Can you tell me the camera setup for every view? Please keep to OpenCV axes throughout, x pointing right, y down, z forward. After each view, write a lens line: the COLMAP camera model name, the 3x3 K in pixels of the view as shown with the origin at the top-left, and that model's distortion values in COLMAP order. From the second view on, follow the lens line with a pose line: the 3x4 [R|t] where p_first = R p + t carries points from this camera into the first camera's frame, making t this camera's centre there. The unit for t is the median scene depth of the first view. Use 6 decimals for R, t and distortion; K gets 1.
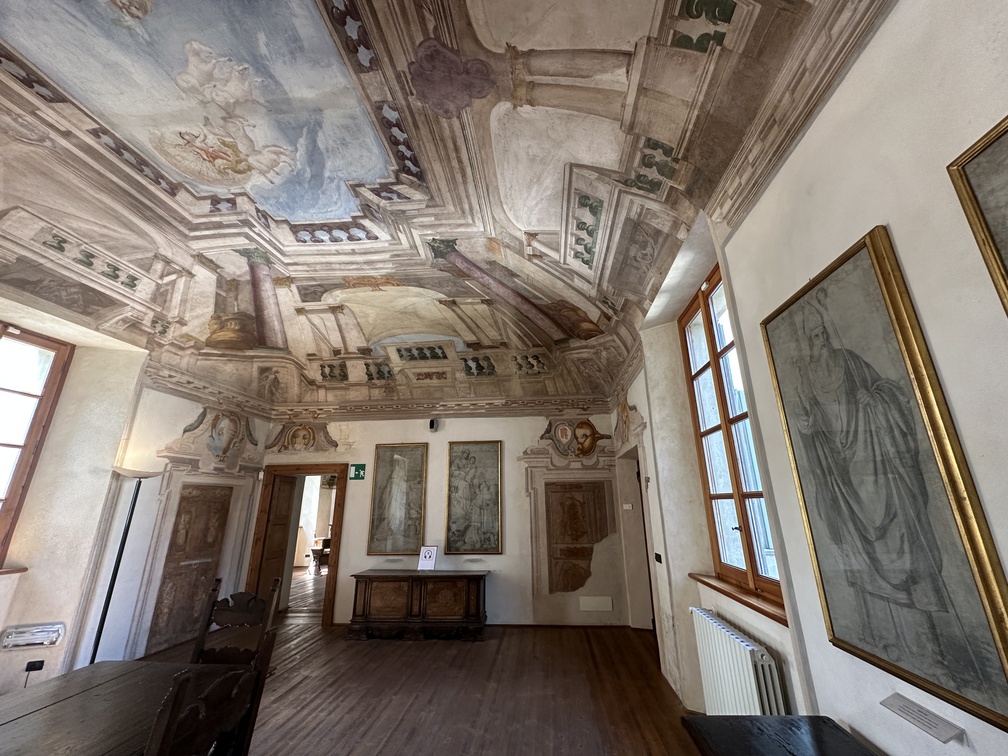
lens RADIAL K [[398.2, 0, 504.0], [0, 398.2, 378.0], [0, 0, 1]] dist [-0.002113, -0.000276]
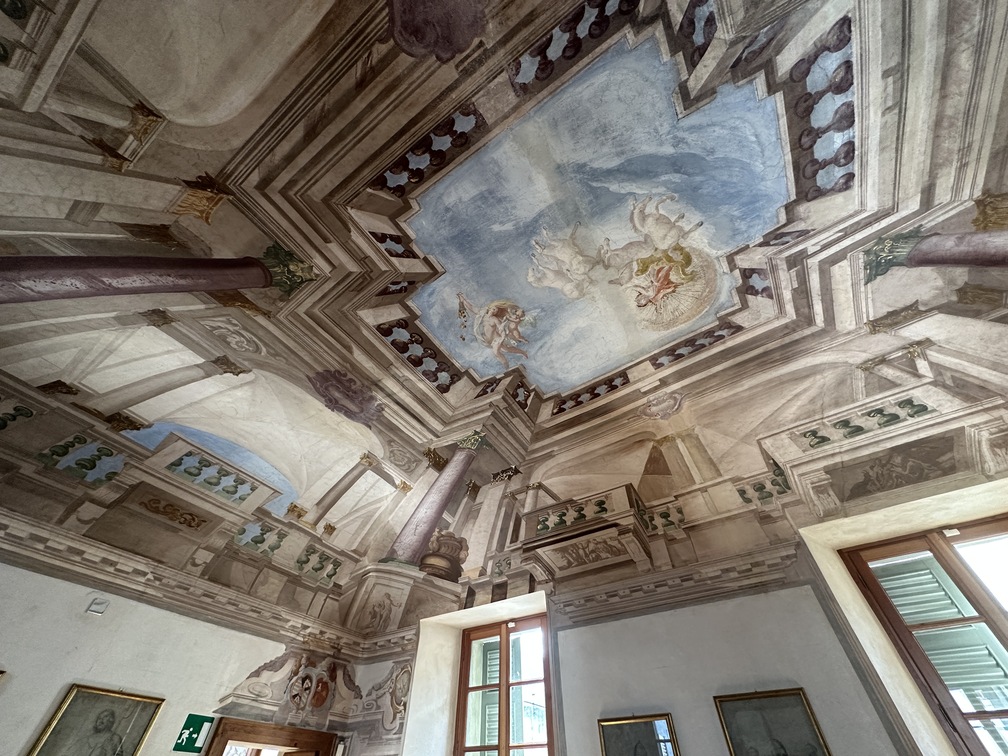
lens RADIAL K [[398.2, 0, 504.0], [0, 398.2, 378.0], [0, 0, 1]] dist [-0.002113, -0.000276]
pose [[-0.461920, -0.648782, -0.604741, -0.152319], [0.264451, 0.550079, -0.792135, 0.131676], [0.846579, -0.525828, -0.082522, 0.571636]]
